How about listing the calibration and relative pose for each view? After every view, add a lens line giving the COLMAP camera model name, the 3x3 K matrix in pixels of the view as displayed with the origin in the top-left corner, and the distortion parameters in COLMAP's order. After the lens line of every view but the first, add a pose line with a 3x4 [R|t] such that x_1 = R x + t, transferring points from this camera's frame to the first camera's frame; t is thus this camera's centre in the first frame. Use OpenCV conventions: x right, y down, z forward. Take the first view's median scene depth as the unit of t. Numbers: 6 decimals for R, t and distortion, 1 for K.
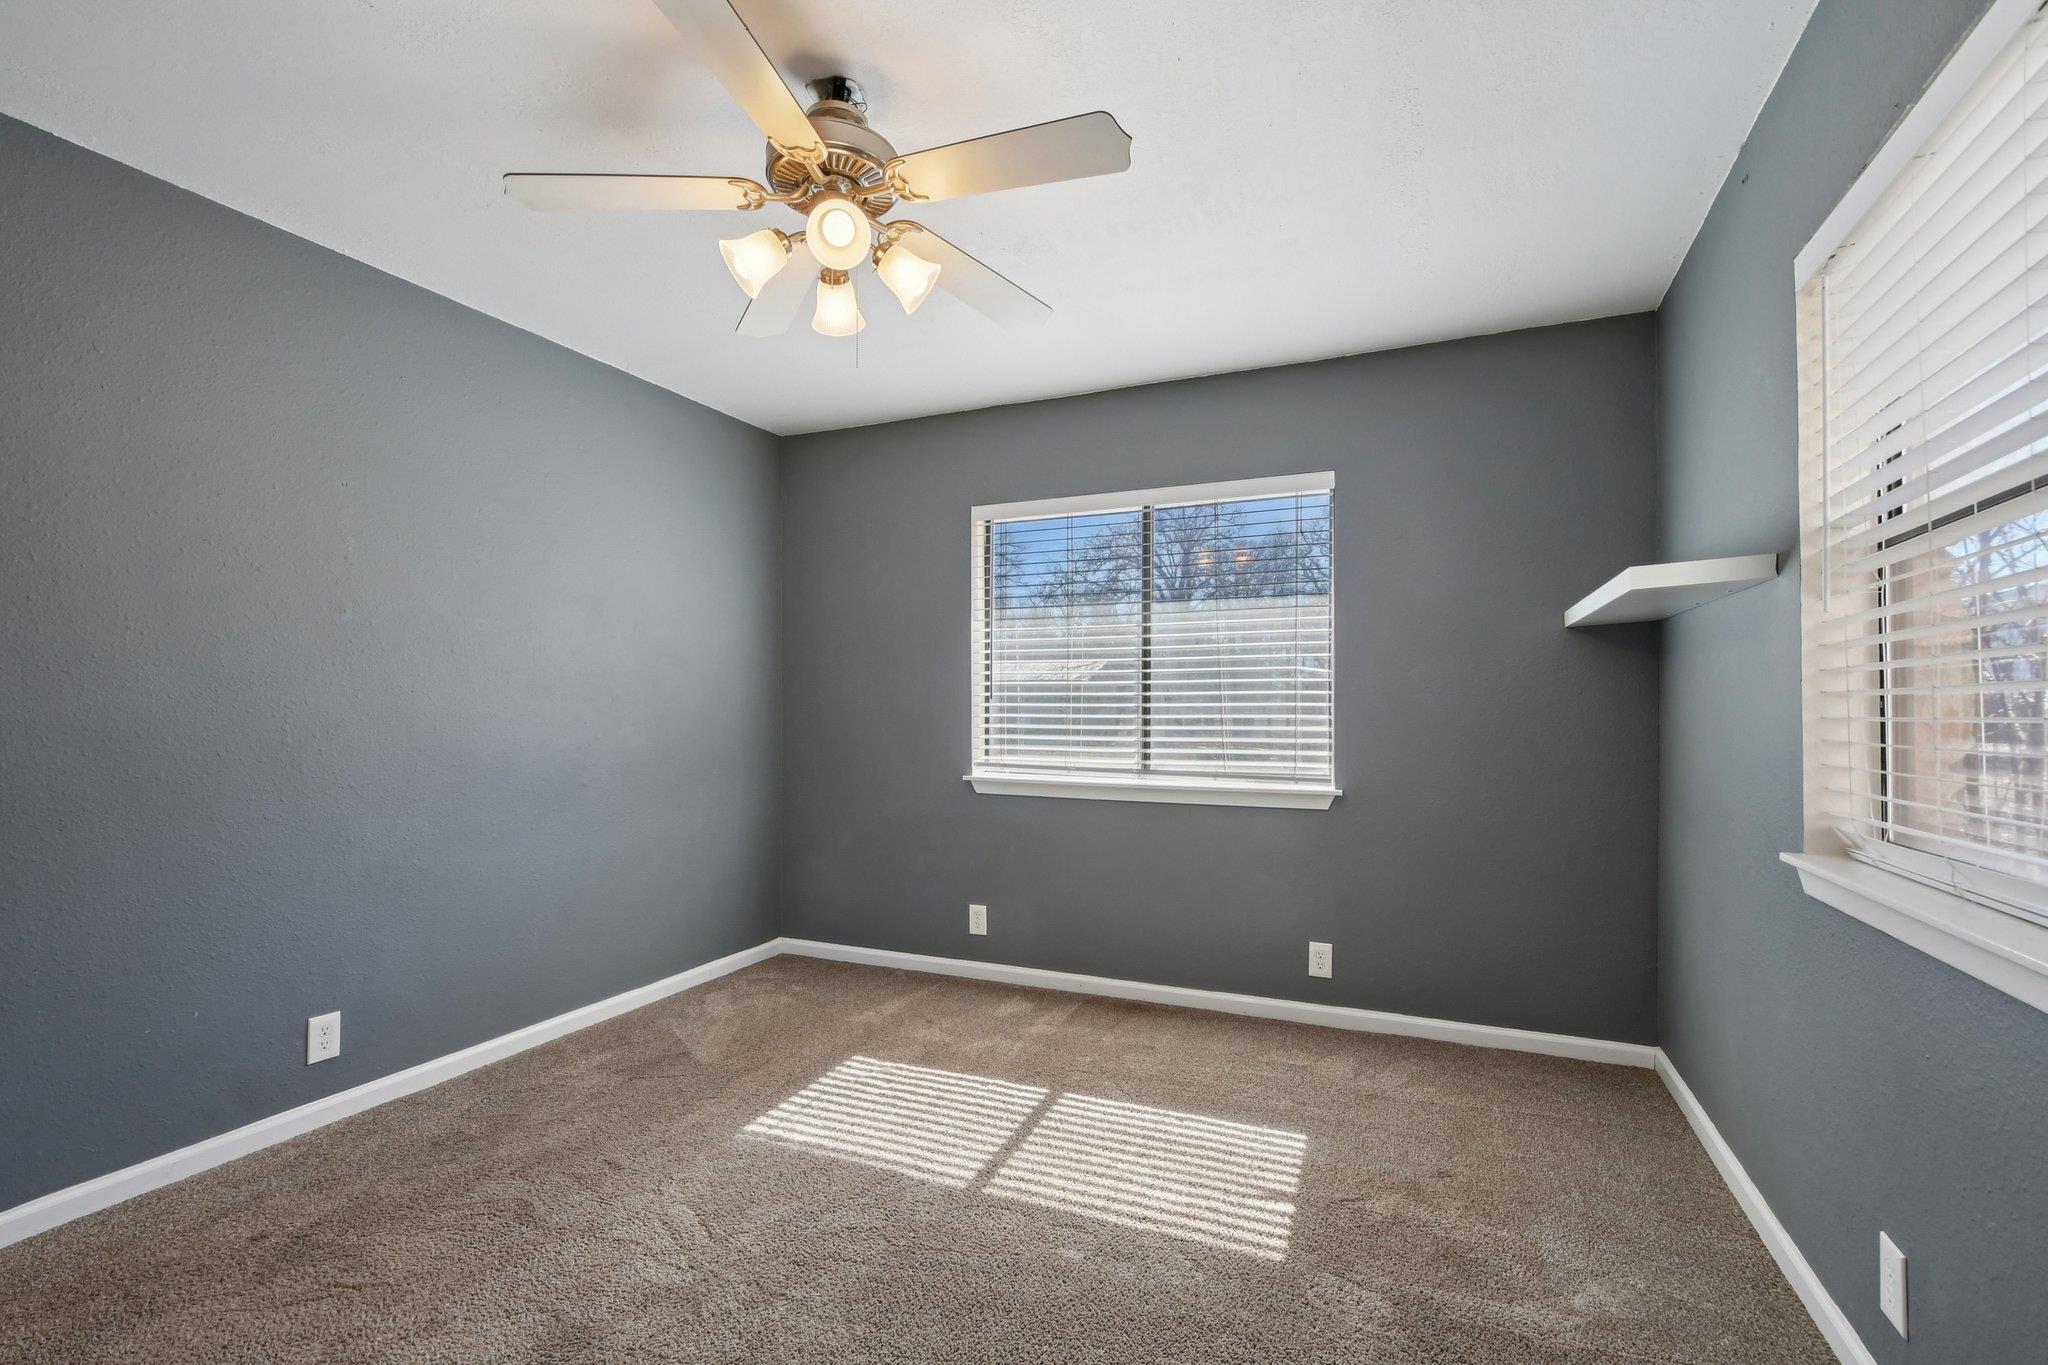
lens RADIAL K [[913.3, 0, 1027.2], [0, 913.3, 717.6], [0, 0, 1]] dist [-0.000639, -0.000326]
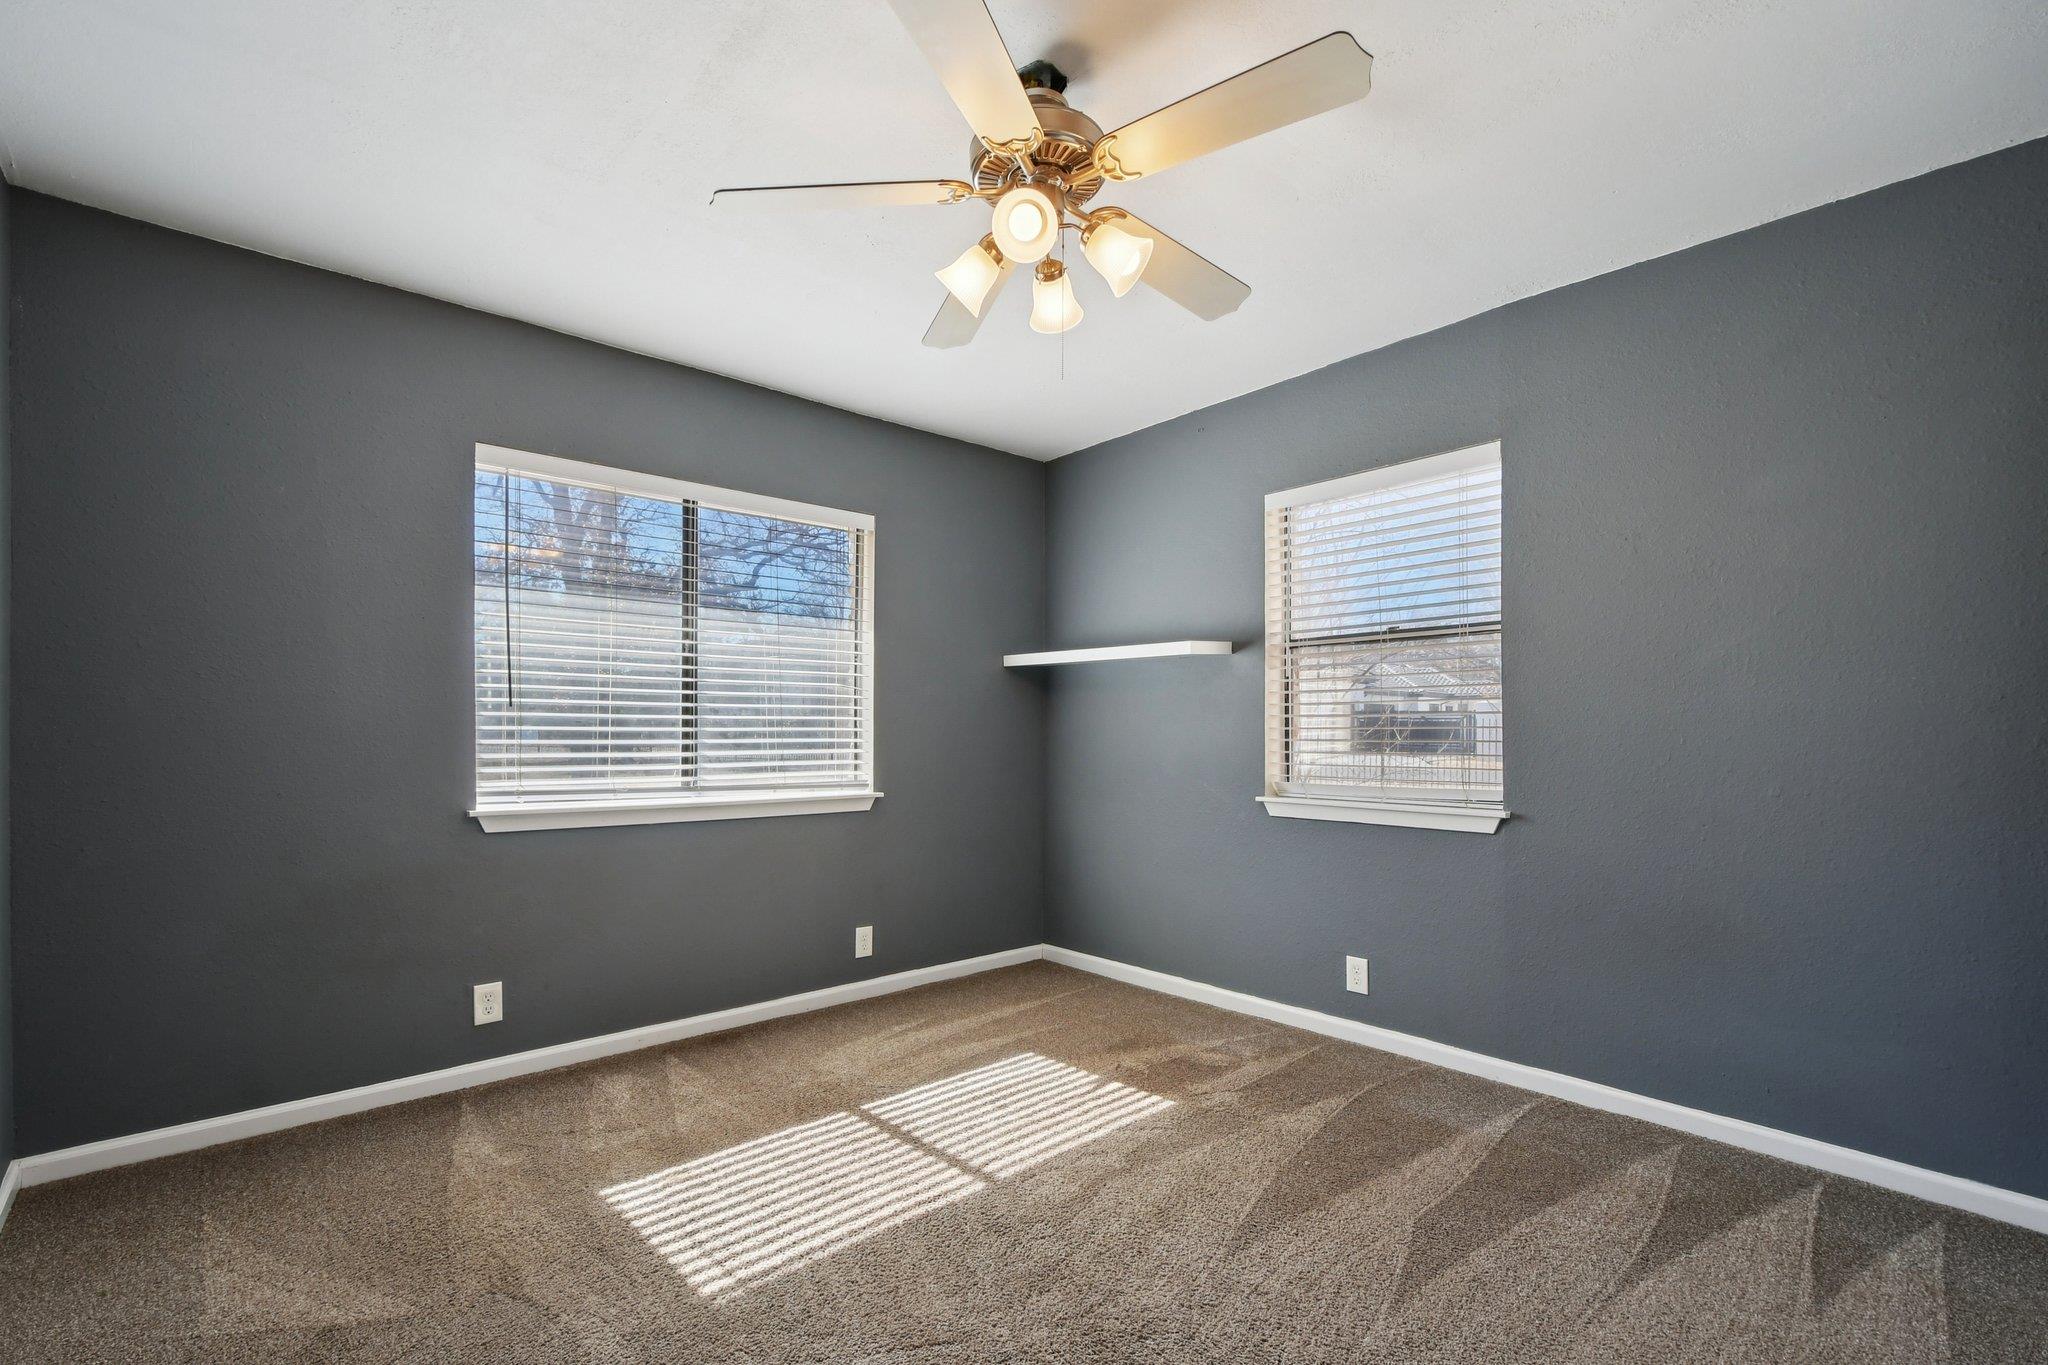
lens RADIAL K [[908.5, 0, 1023.4], [0, 908.5, 730.5], [0, 0, 1]] dist [-0.001001, -0.000365]
pose [[0.413873, 0.000283, 0.910334, -0.723756], [0.003637, 0.999991, -0.001965, 0.003563], [-0.910327, 0.004124, 0.413869, 0.395109]]
